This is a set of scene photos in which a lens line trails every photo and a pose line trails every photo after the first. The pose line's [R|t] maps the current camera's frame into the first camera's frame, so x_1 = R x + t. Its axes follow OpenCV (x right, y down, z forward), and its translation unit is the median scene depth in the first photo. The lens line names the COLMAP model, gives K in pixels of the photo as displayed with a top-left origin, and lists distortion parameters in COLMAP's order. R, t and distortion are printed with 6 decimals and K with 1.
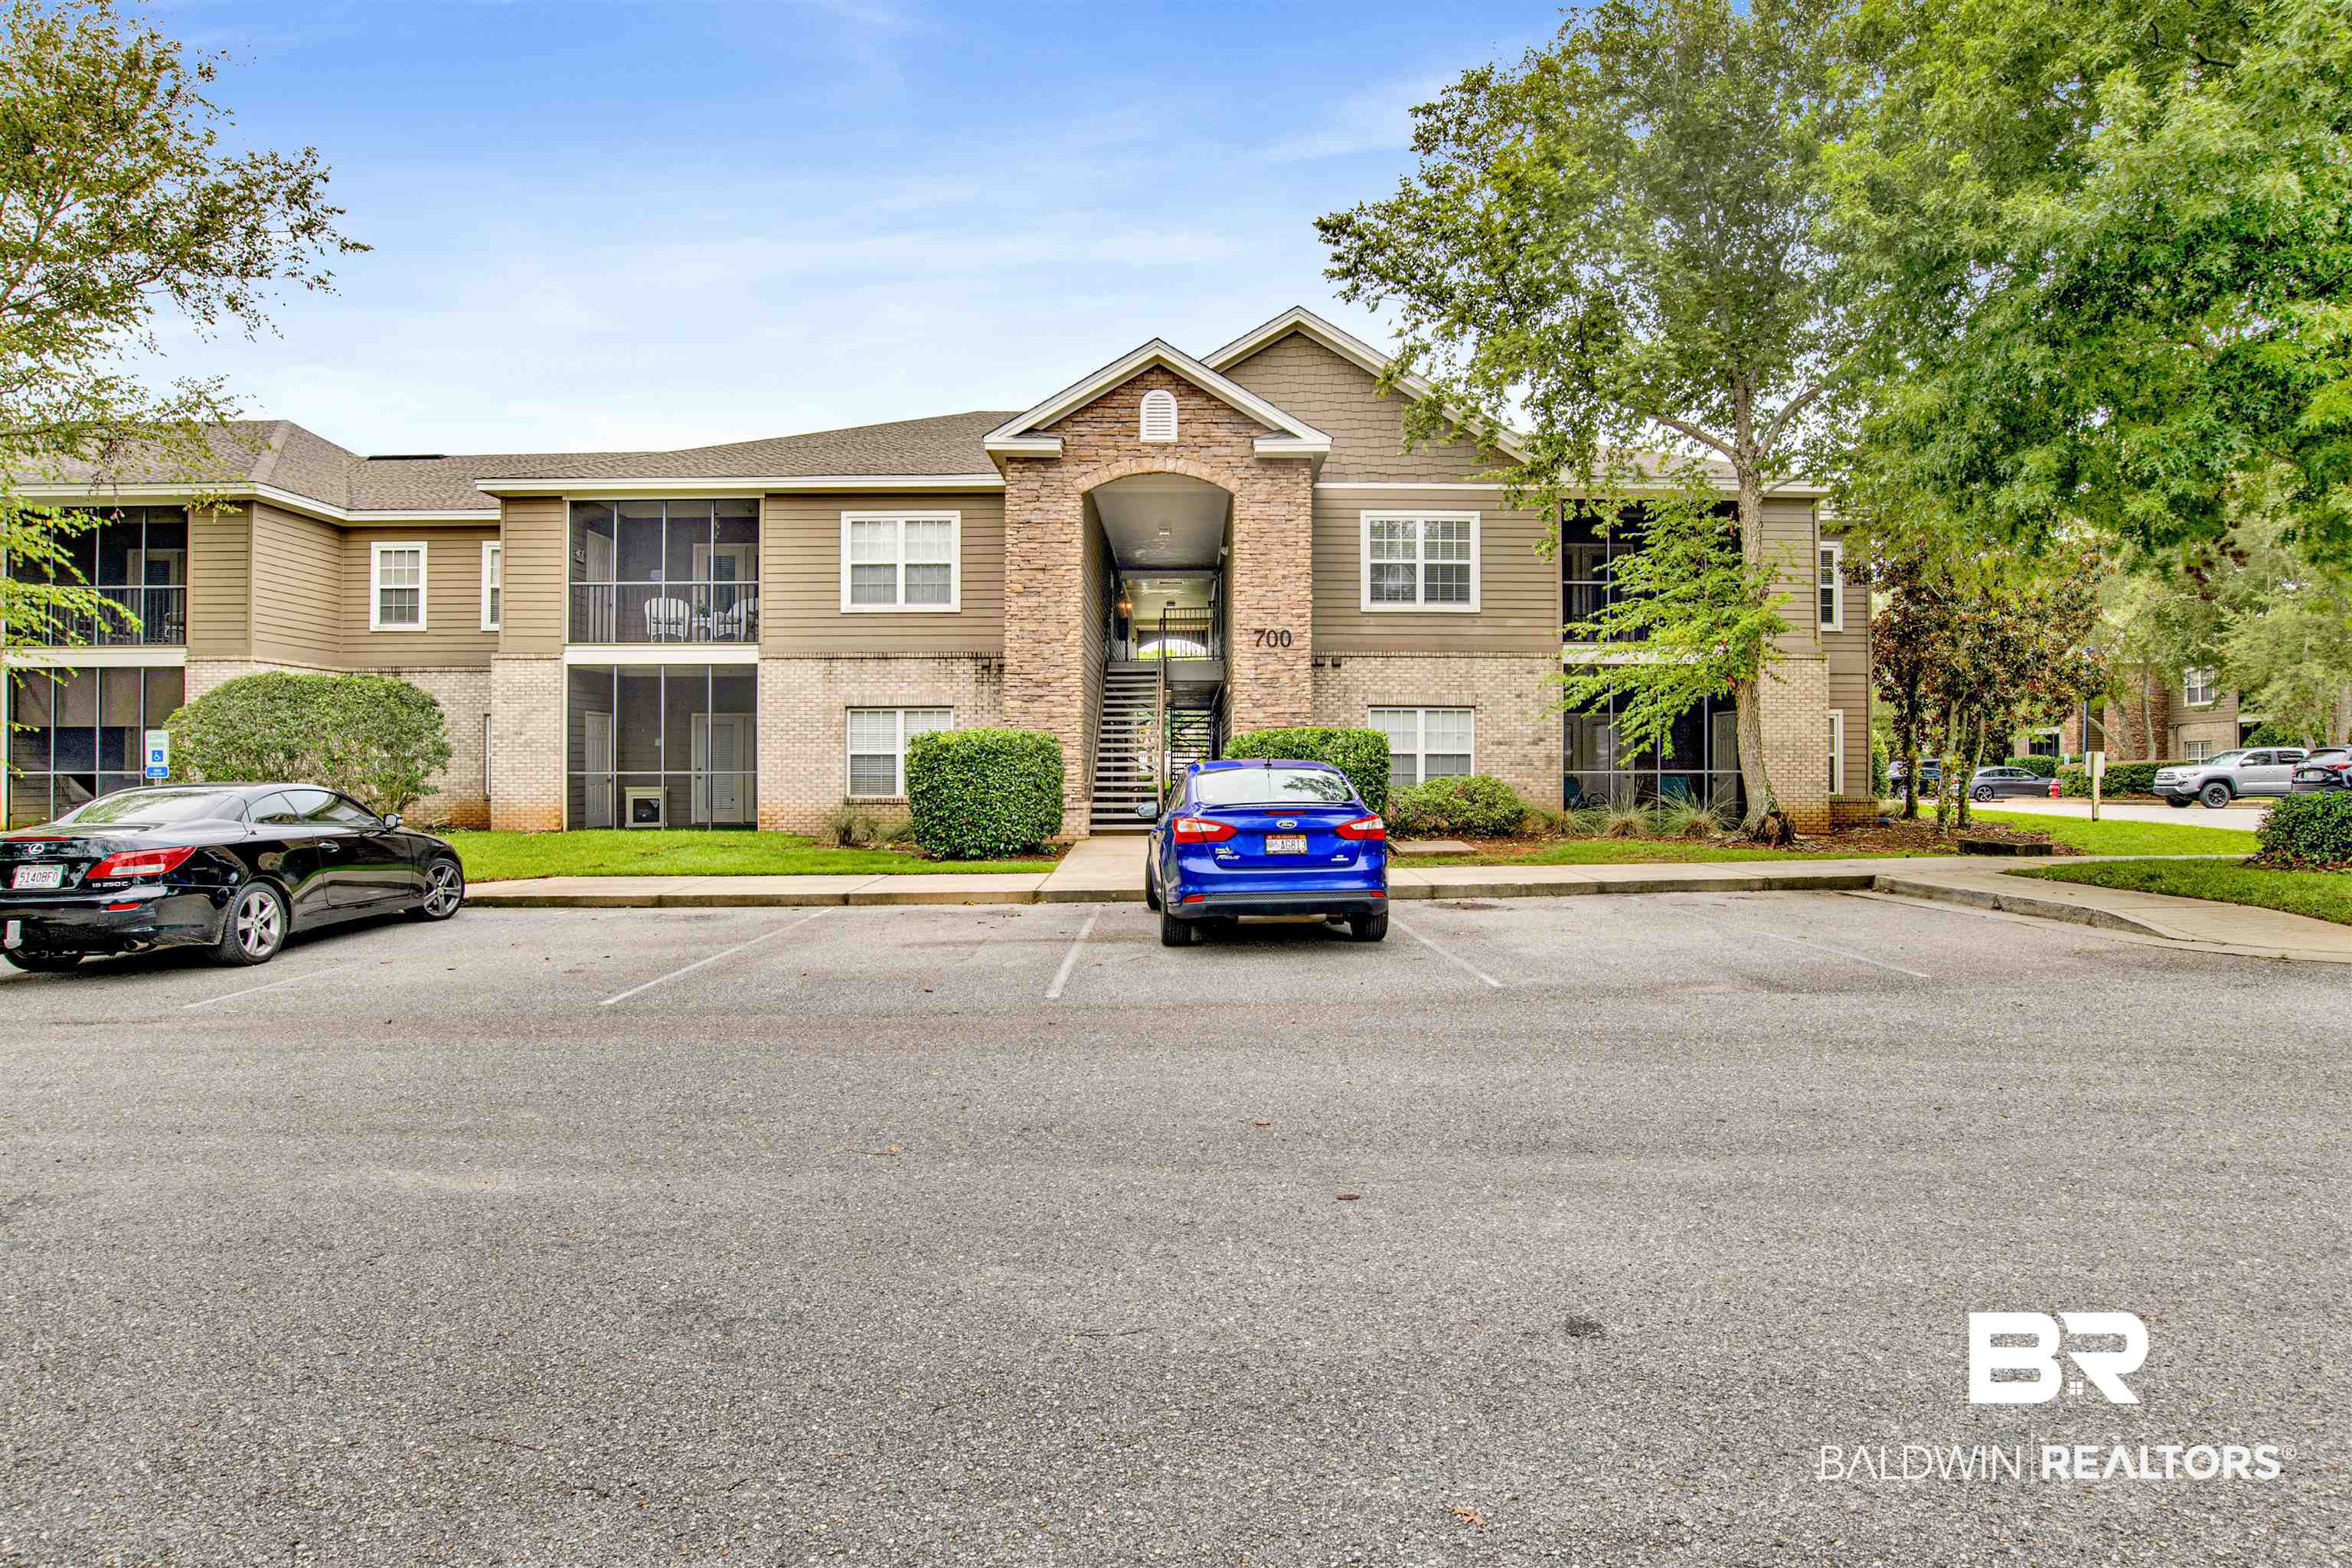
lens RADIAL K [[1256.0, 0, 1196.0], [0, 1256.0, 766.3], [0, 0, 1]] dist [-0.069439, 0.021926]
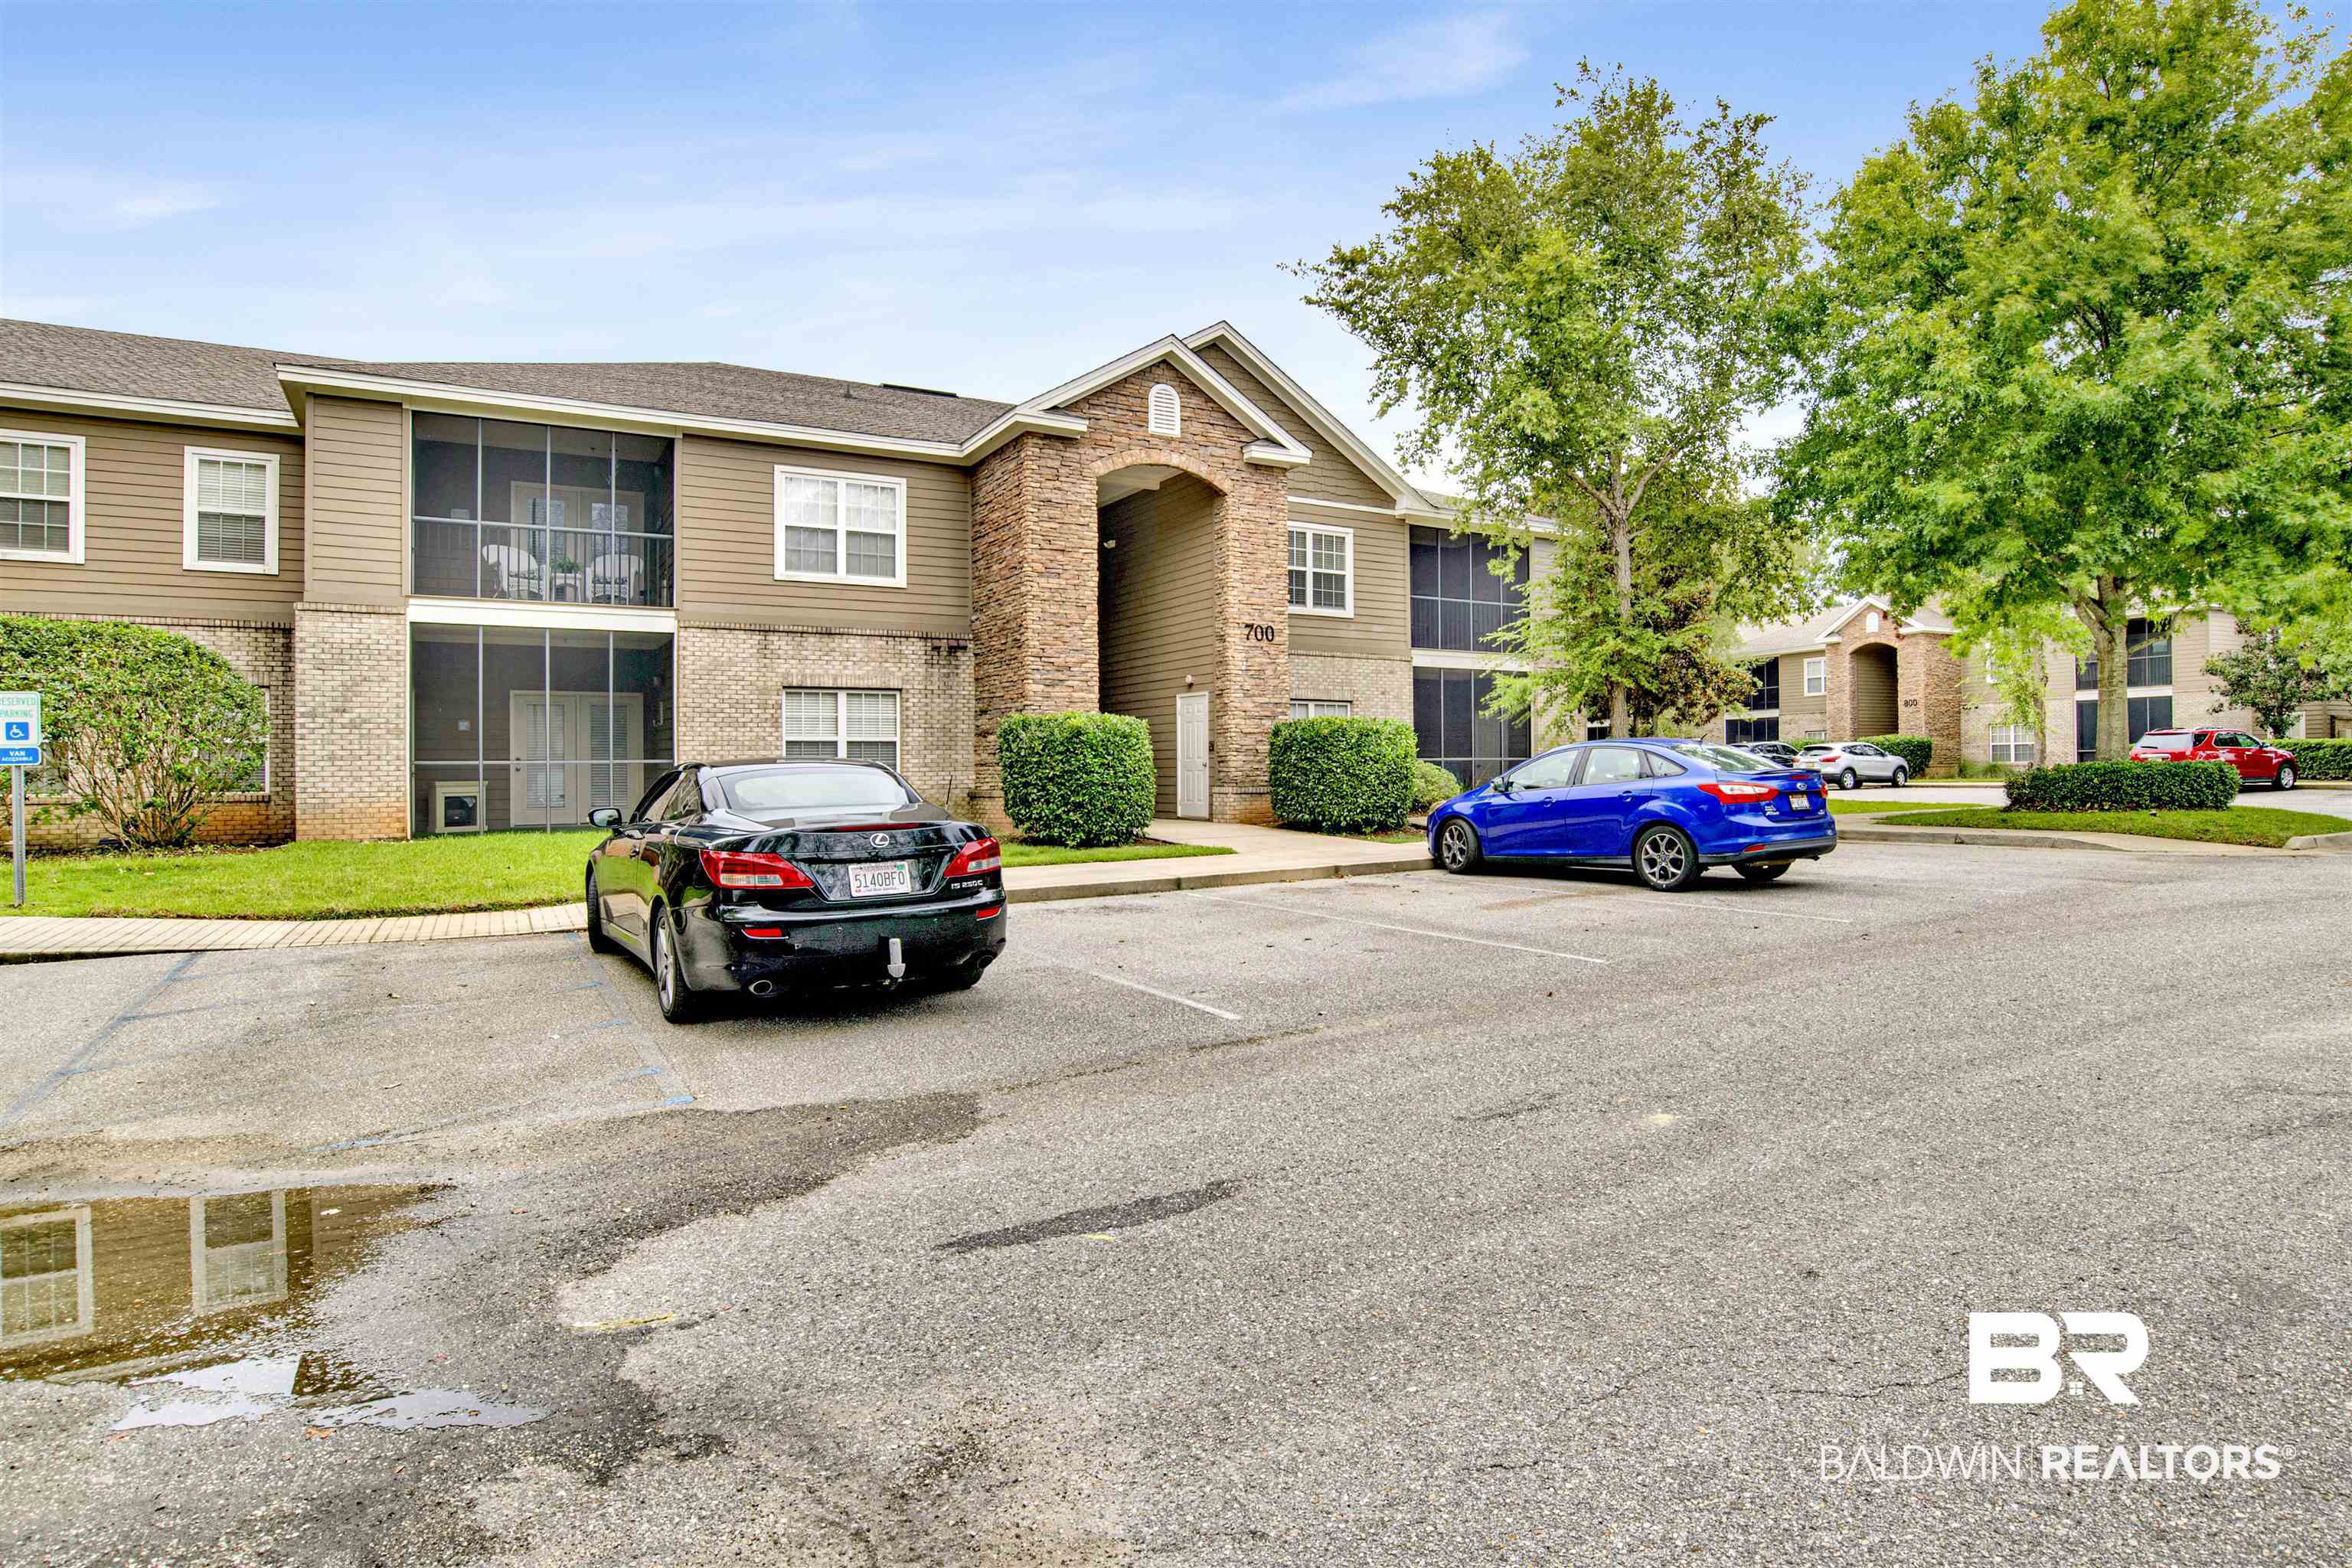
lens RADIAL K [[1256.0, 0, 1196.0], [0, 1256.0, 766.3], [0, 0, 1]] dist [-0.069439, 0.021926]
pose [[0.865985, -0.004323, 0.500051, -0.467773], [0.004706, 0.999989, 0.000495, 0.009474], [-0.500047, 0.001925, 0.865996, 0.093300]]
